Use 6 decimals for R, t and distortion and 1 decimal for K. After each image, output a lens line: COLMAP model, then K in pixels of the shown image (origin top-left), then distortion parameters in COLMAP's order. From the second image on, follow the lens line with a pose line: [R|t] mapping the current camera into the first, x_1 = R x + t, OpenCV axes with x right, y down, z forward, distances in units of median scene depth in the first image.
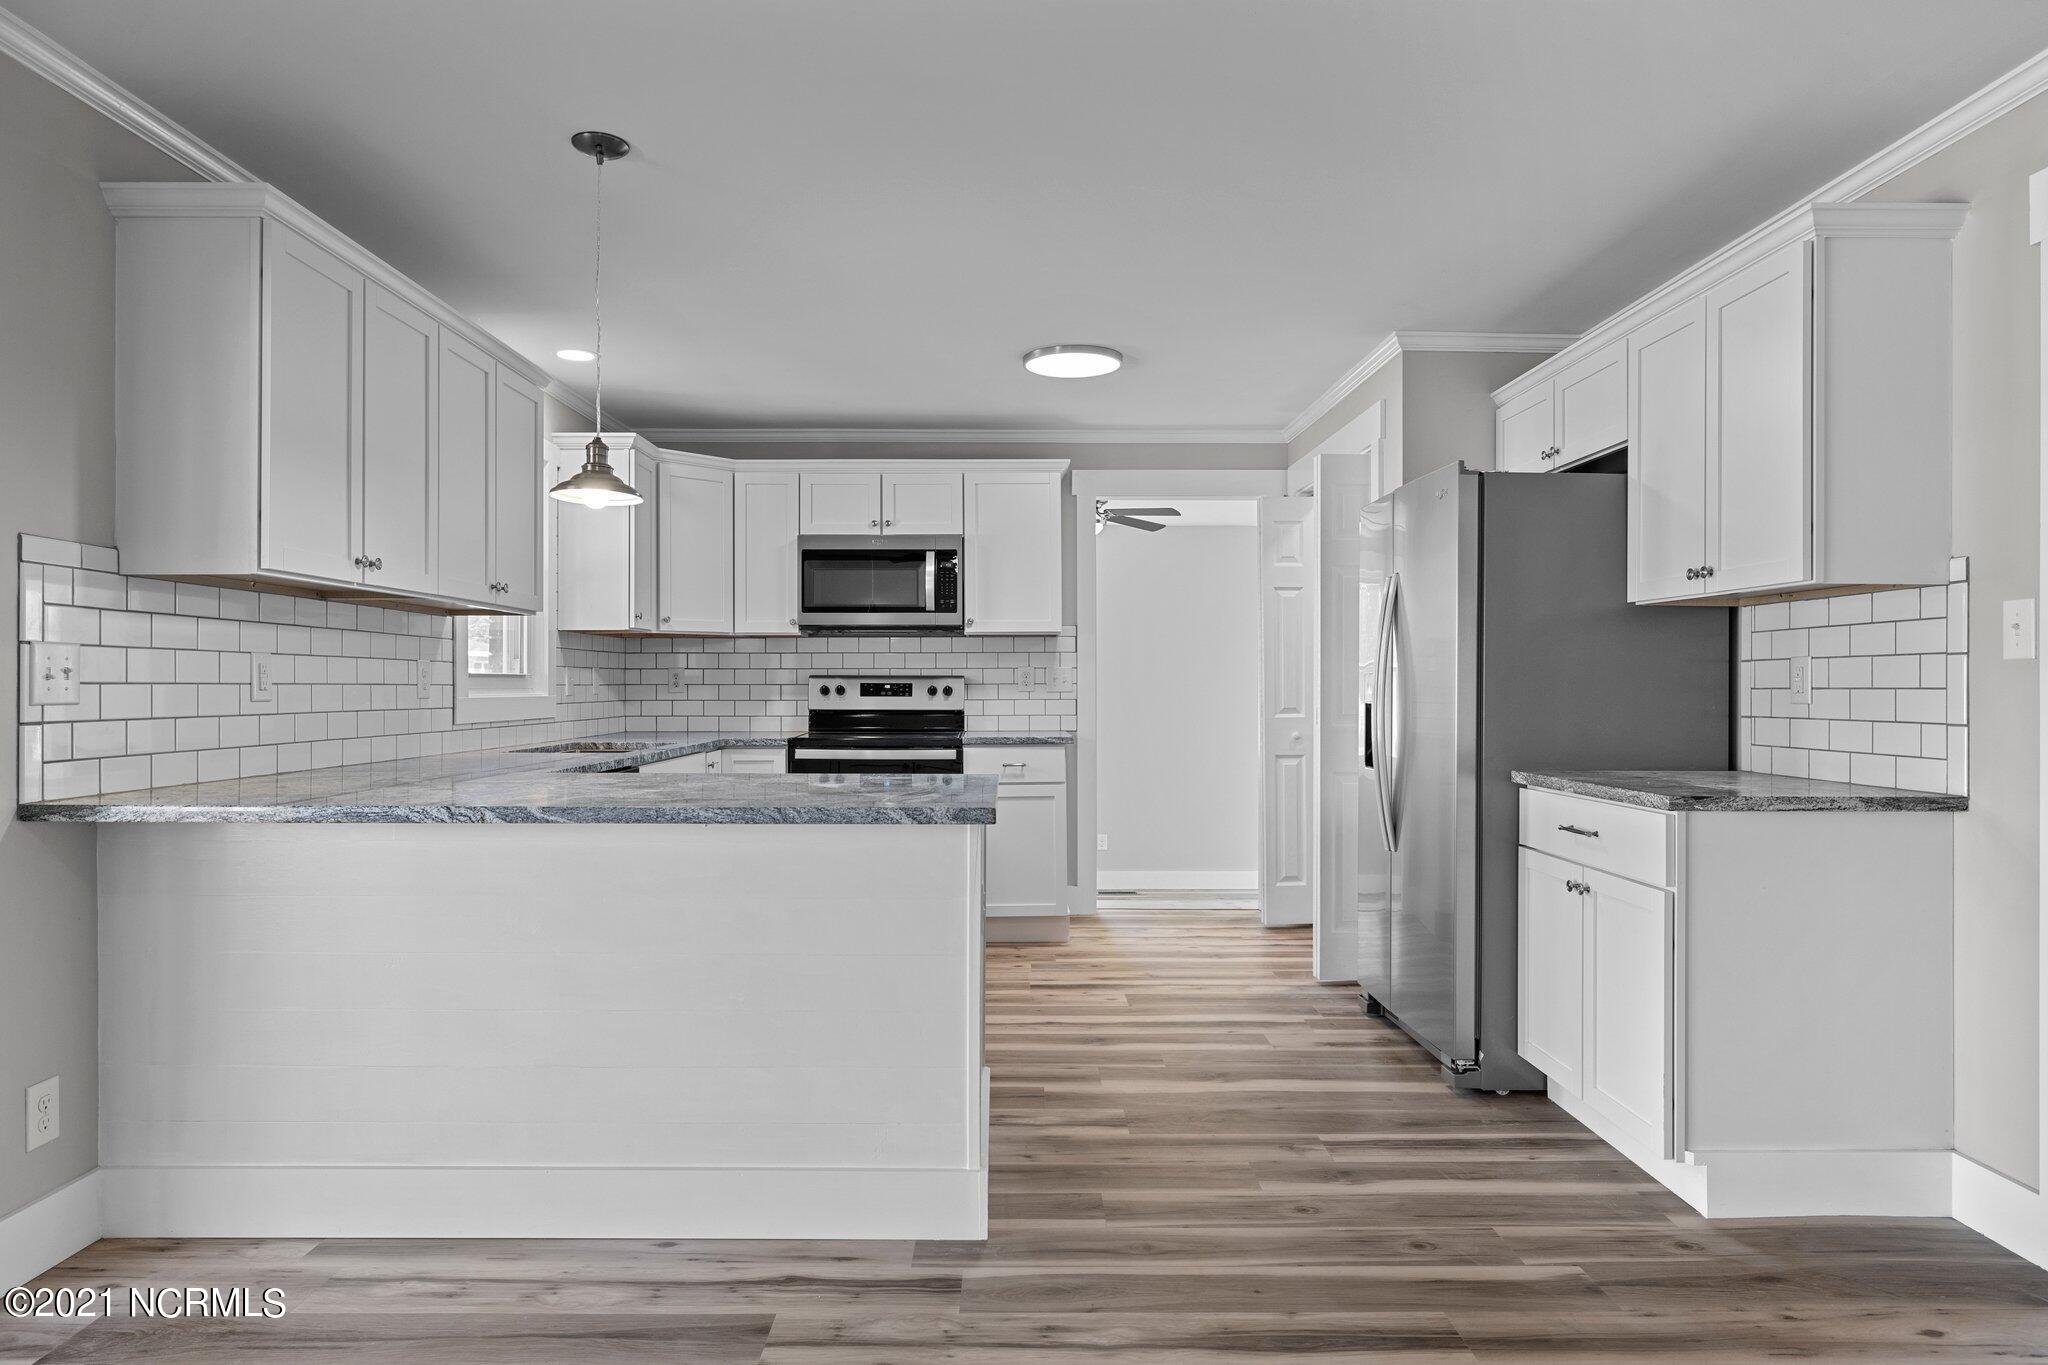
lens RADIAL K [[1210.7, 0, 1011.7], [0, 1210.7, 680.4], [0, 0, 1]] dist [-0.003815, 0.000590]
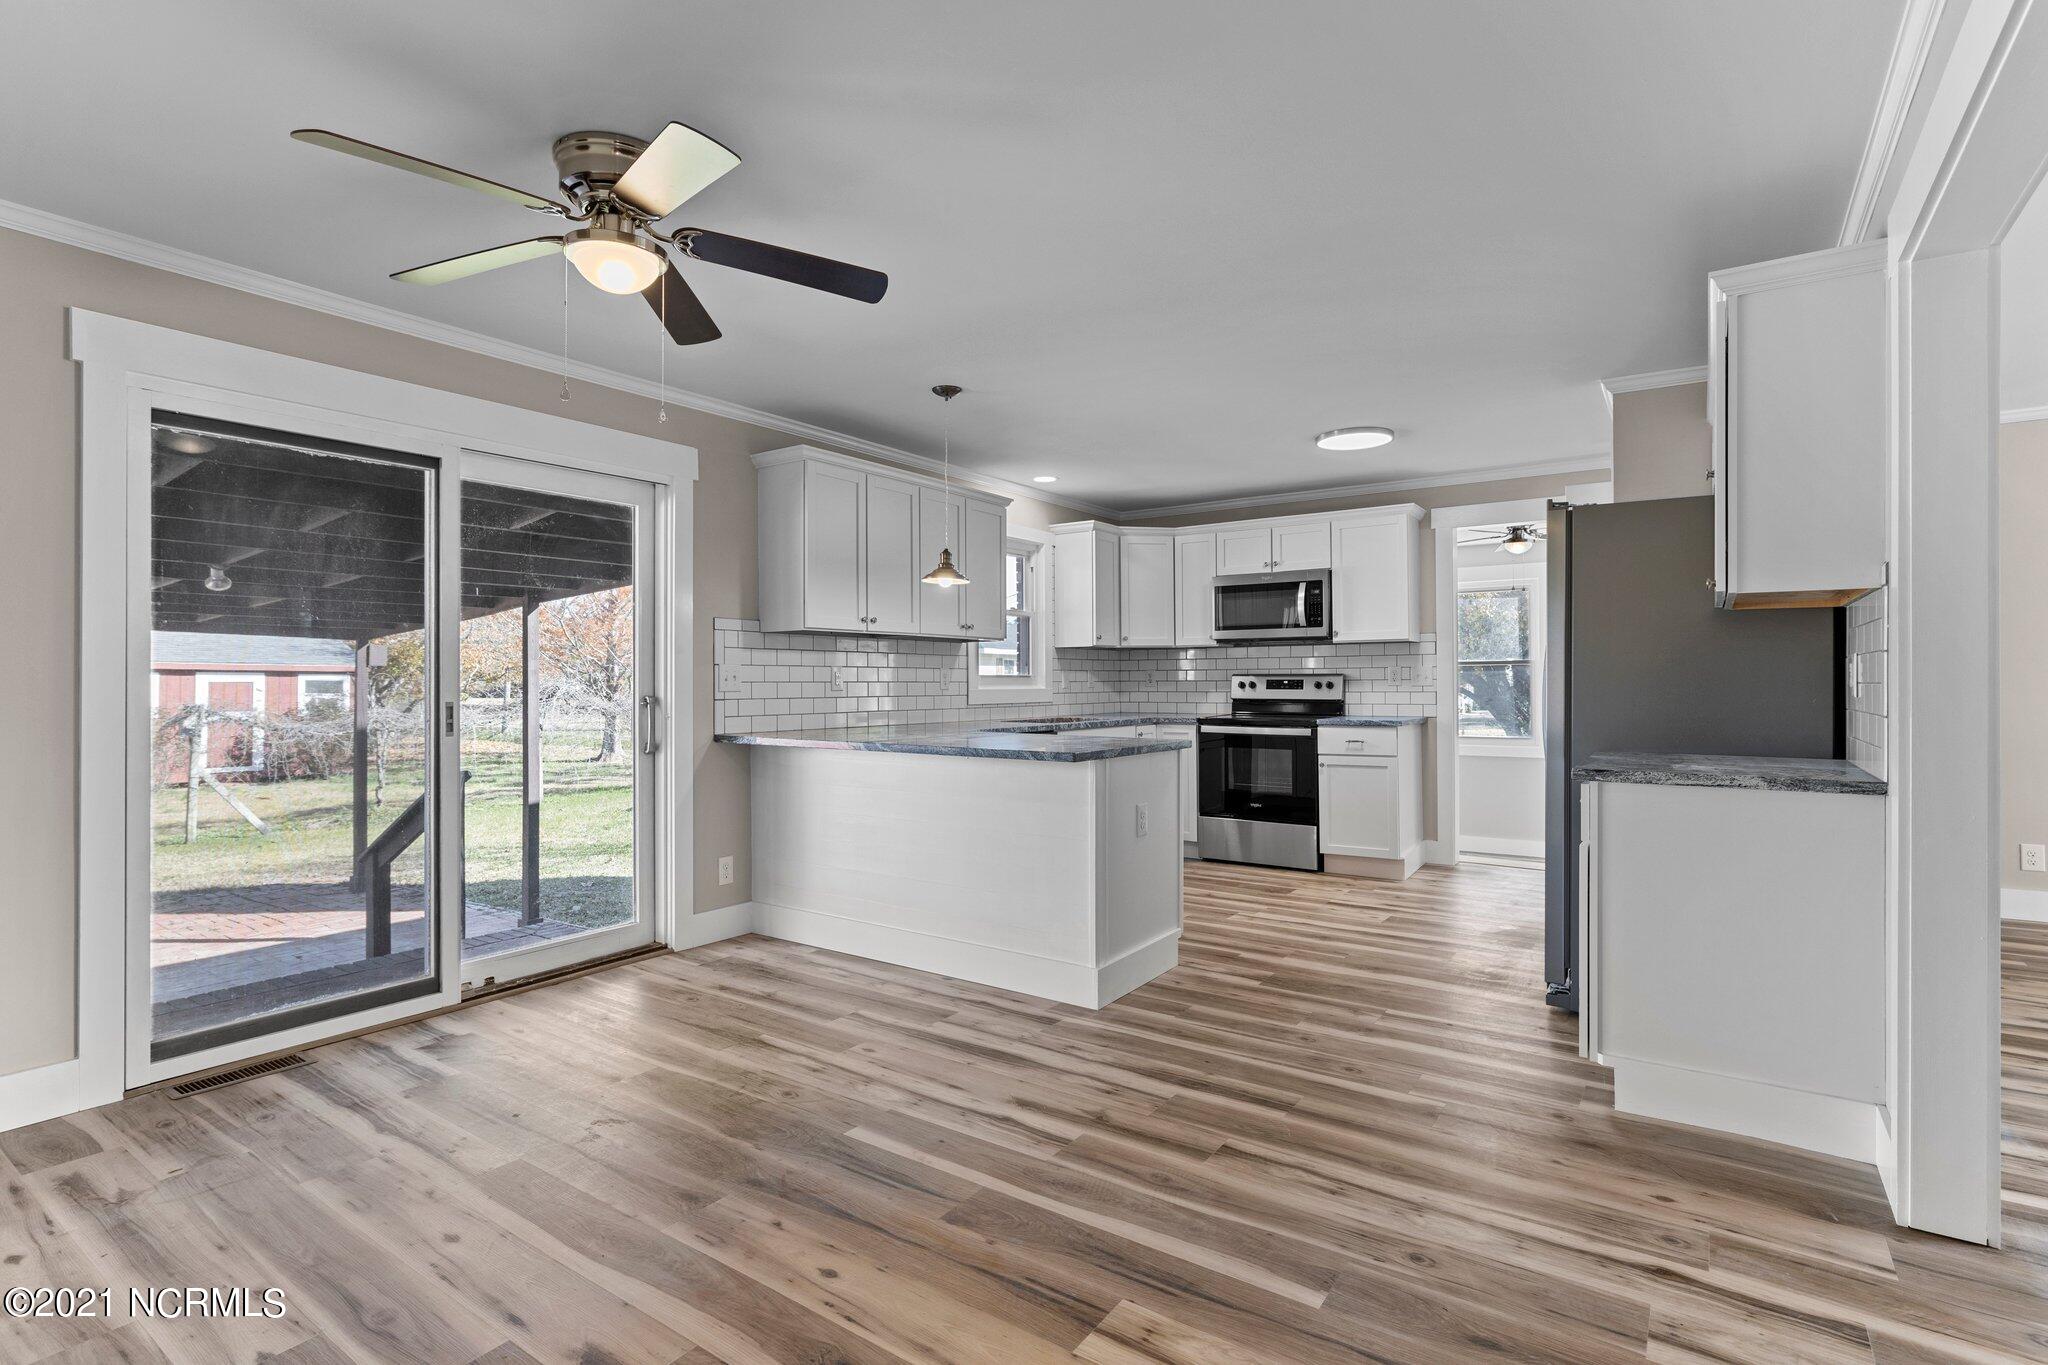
lens RADIAL K [[975.7, 0, 1015.4], [0, 975.7, 681.9], [0, 0, 1]] dist [-0.002325, -0.000169]
pose [[0.815467, -0.002519, -0.578798, 0.504836], [0.005604, 0.999978, 0.003543, -0.001407], [0.578777, -0.006132, 0.815463, -0.131471]]
